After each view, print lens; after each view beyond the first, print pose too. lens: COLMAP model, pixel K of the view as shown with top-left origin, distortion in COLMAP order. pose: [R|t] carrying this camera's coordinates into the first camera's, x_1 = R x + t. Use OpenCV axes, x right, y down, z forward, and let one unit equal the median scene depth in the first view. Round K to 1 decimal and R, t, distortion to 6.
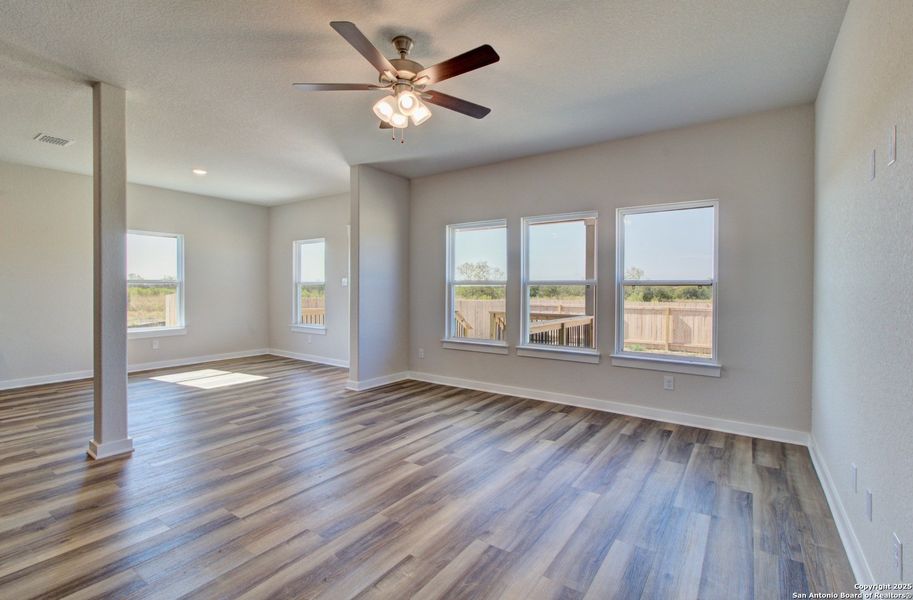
lens RADIAL K [[423.1, 0, 455.7], [0, 423.1, 291.4], [0, 0, 1]] dist [-0.000093, 0.000731]
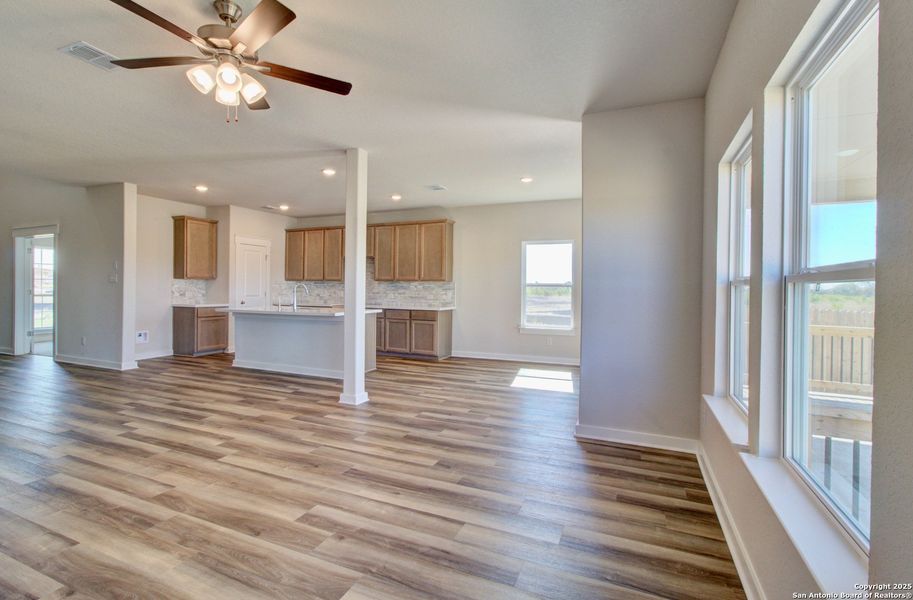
lens RADIAL K [[423.1, 0, 455.7], [0, 423.1, 291.4], [0, 0, 1]] dist [-0.000093, 0.000731]
pose [[0.200511, 0.001557, -0.979690, 0.702876], [-0.018961, 0.999818, -0.002292, -0.002076], [0.979508, 0.019035, 0.200504, 1.091722]]
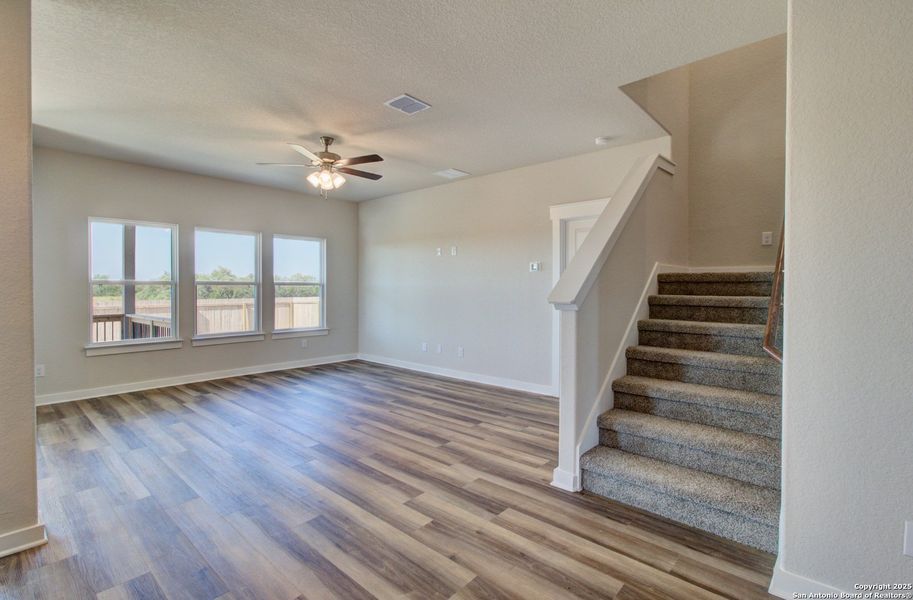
lens RADIAL K [[423.1, 0, 455.7], [0, 423.1, 291.4], [0, 0, 1]] dist [-0.000093, 0.000731]
pose [[0.117347, -0.012439, 0.993013, -1.436128], [0.007814, 0.999902, 0.011601, -0.008489], [-0.993060, 0.006398, 0.117432, 0.262468]]
